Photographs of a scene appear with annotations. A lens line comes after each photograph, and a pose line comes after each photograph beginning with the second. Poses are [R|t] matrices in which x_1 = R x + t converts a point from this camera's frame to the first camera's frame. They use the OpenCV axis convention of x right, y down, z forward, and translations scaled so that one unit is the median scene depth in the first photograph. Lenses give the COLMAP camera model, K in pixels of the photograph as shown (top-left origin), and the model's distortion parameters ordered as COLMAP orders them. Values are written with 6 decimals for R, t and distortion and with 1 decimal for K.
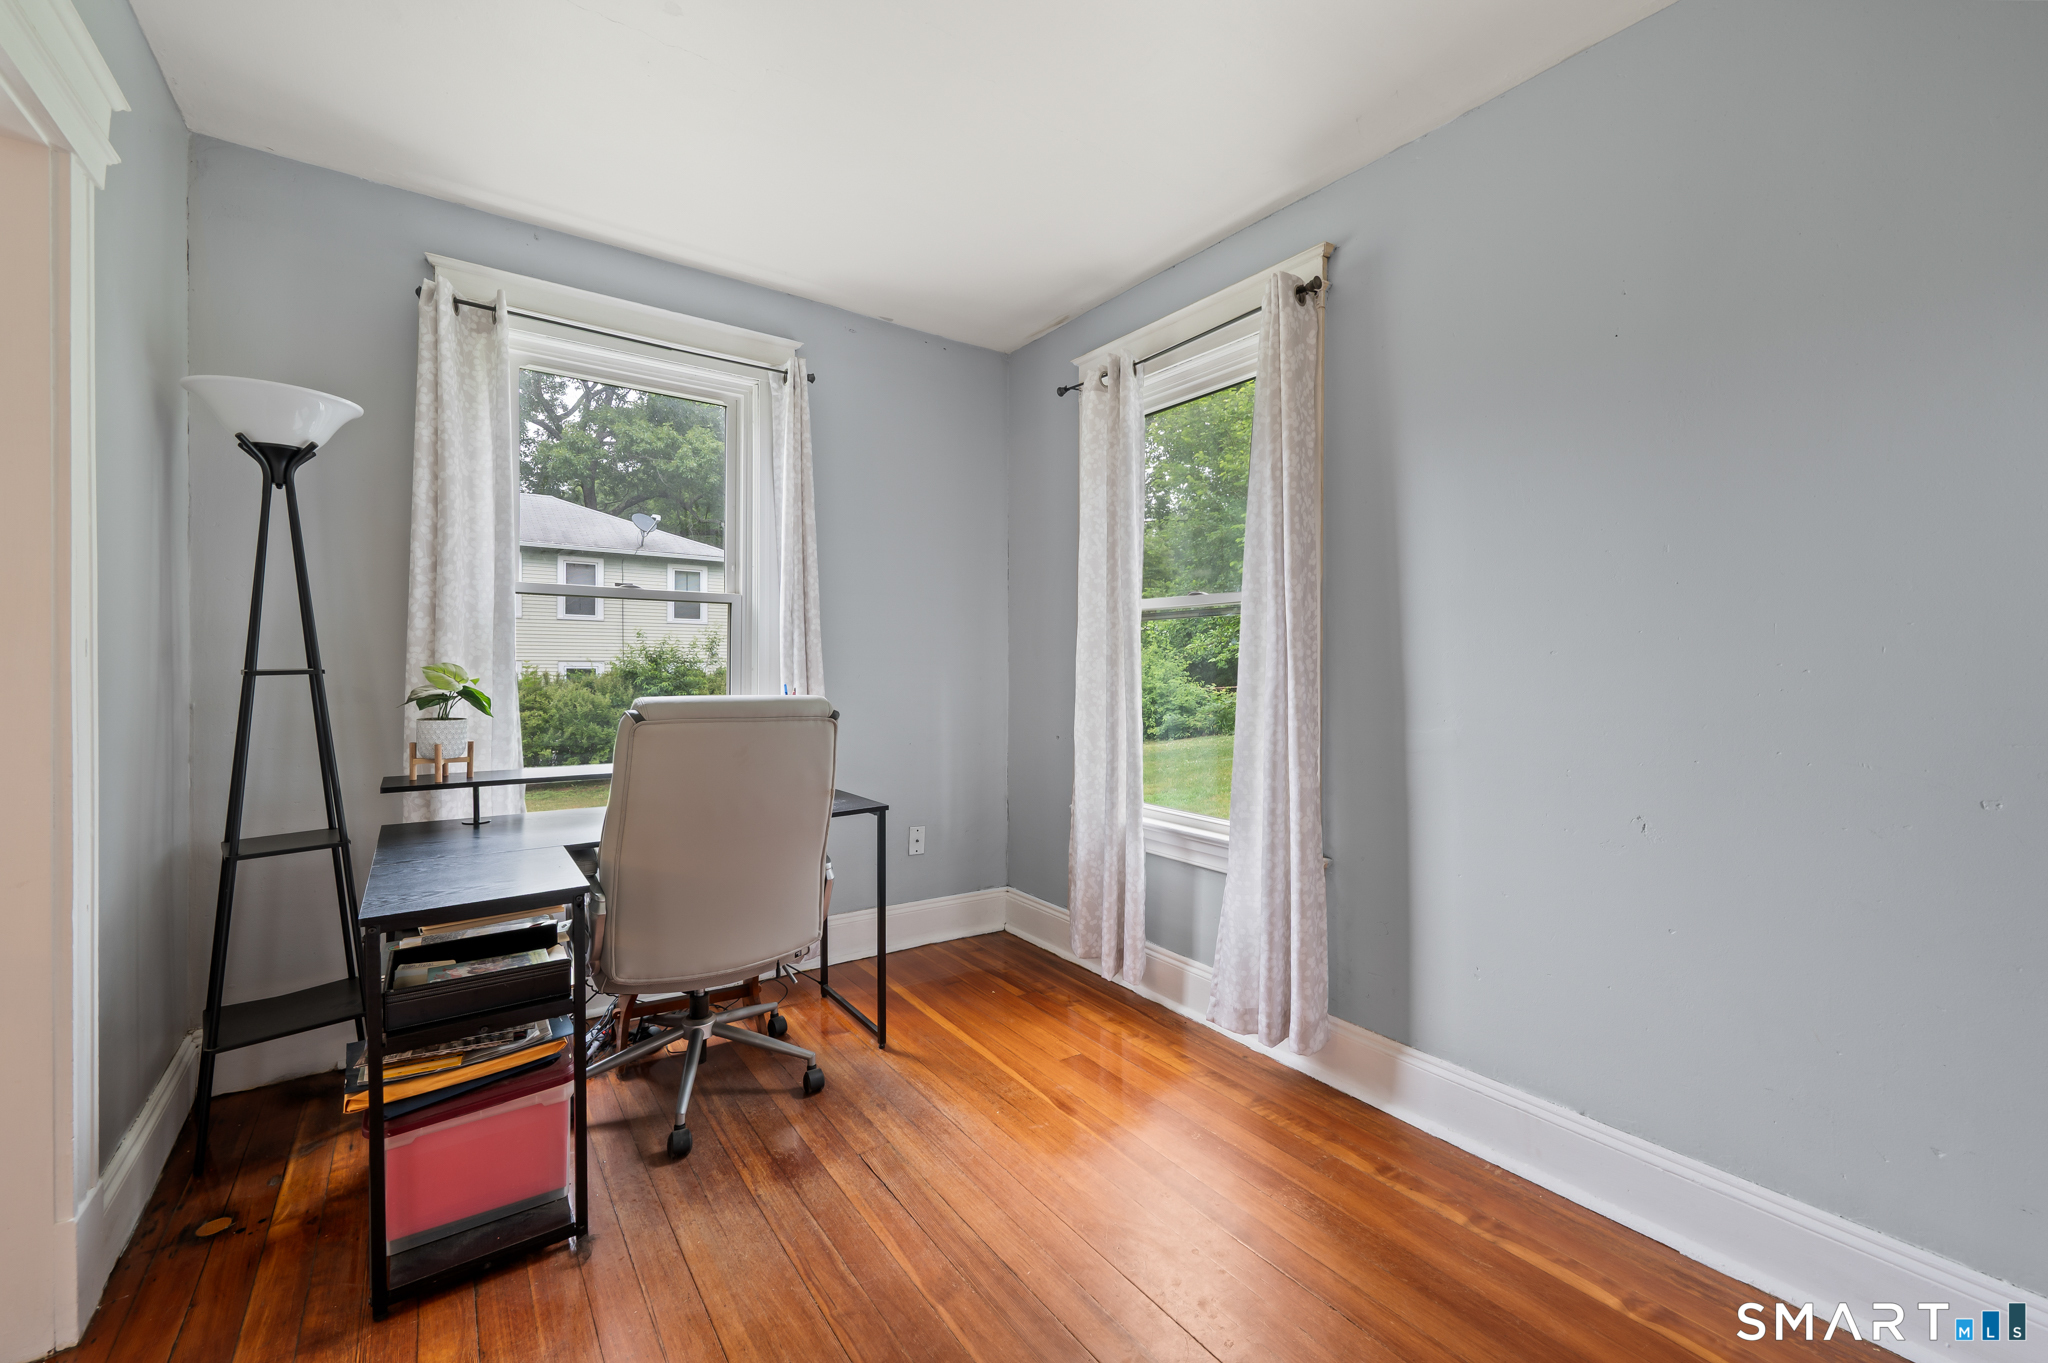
lens RADIAL K [[824.8, 0, 1044.6], [0, 824.8, 669.6], [0, 0, 1]] dist [-0.000940, 0.000159]
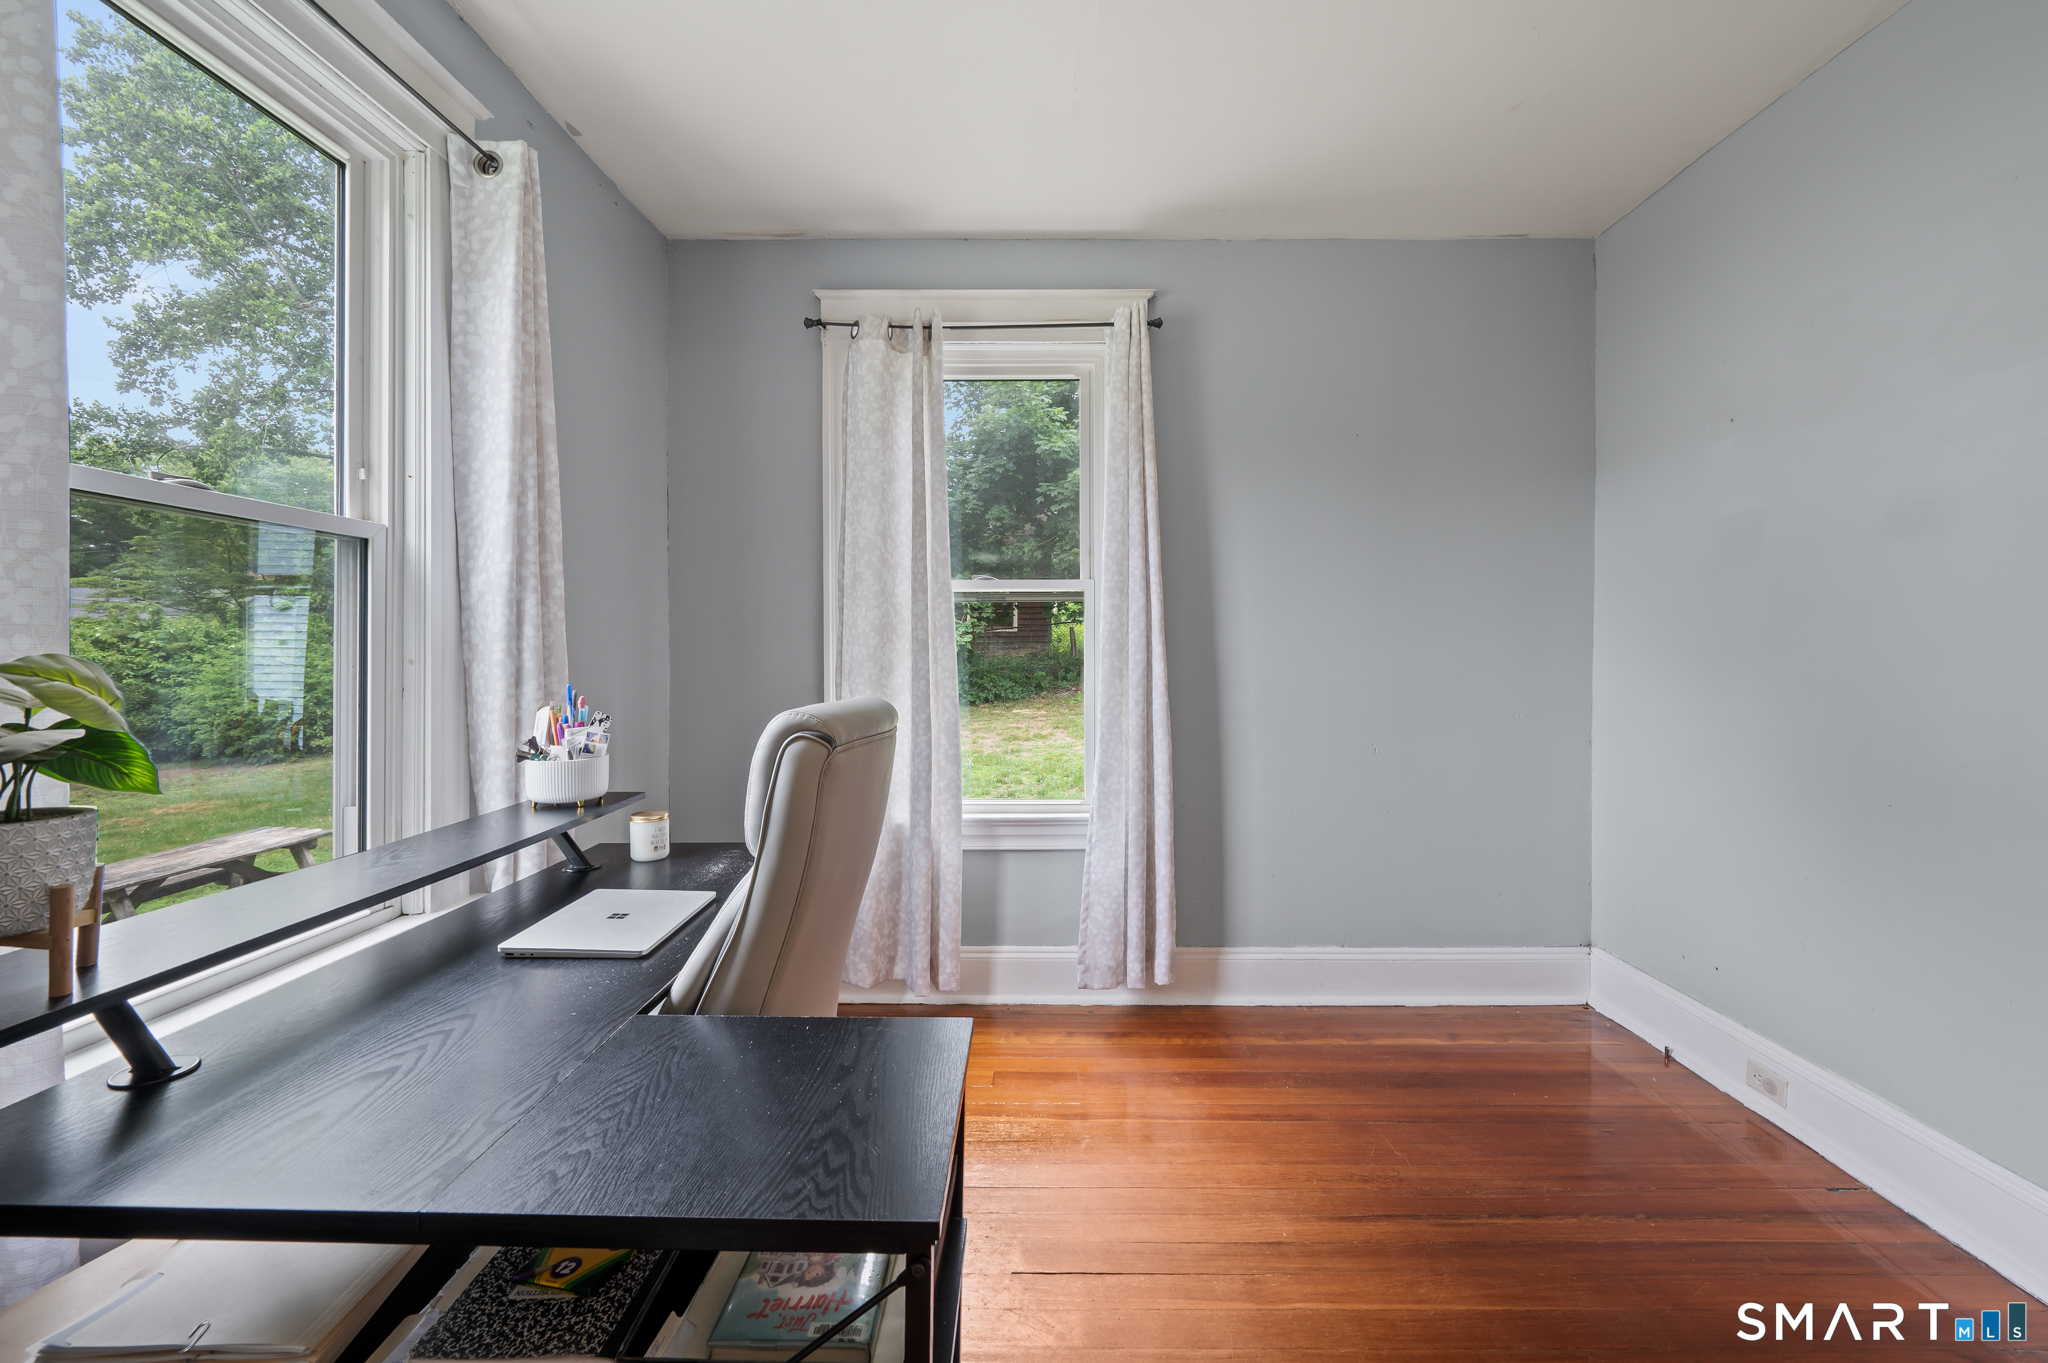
lens RADIAL K [[824.8, 0, 1052.6], [0, 824.8, 650.2], [0, 0, 1]] dist [-0.000940, 0.000159]
pose [[0.599809, -0.007897, 0.800104, -0.599526], [0.012130, 0.999926, 0.000775, -0.004651], [-0.800051, 0.009240, 0.599861, 0.361590]]
